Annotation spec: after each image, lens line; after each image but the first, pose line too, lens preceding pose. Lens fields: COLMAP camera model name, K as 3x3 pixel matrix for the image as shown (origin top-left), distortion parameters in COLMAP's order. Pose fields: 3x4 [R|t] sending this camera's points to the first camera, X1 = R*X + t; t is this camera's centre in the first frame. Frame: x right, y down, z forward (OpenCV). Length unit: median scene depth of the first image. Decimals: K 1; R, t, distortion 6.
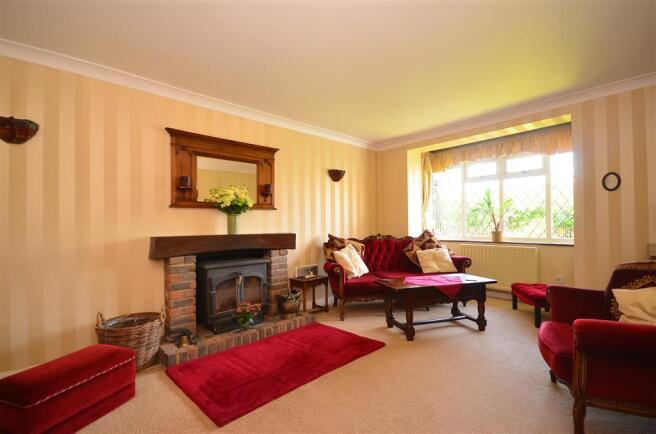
lens RADIAL K [[287.0, 0, 328.3], [0, 287.0, 219.7], [0, 0, 1]] dist [0.003982, 0.000174]
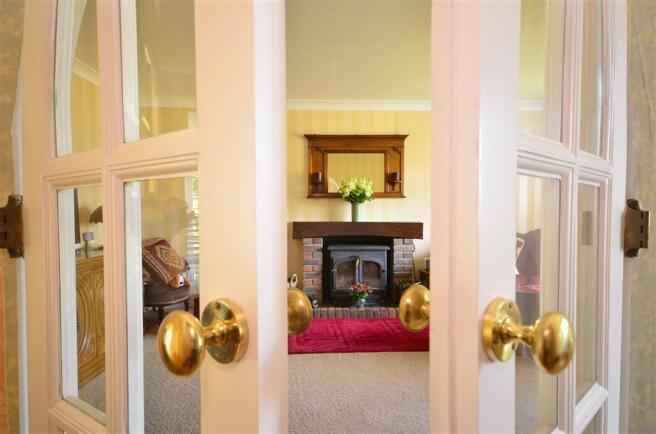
lens RADIAL K [[353.1, 0, 327.3], [0, 353.1, 216.8], [0, 0, 1]] dist [-0.006246, -0.000006]
pose [[0.761151, 0.012348, -0.648457, 0.471680], [0.003340, 0.999731, 0.022958, 0.001505], [0.648566, -0.019641, 0.760905, -0.099400]]
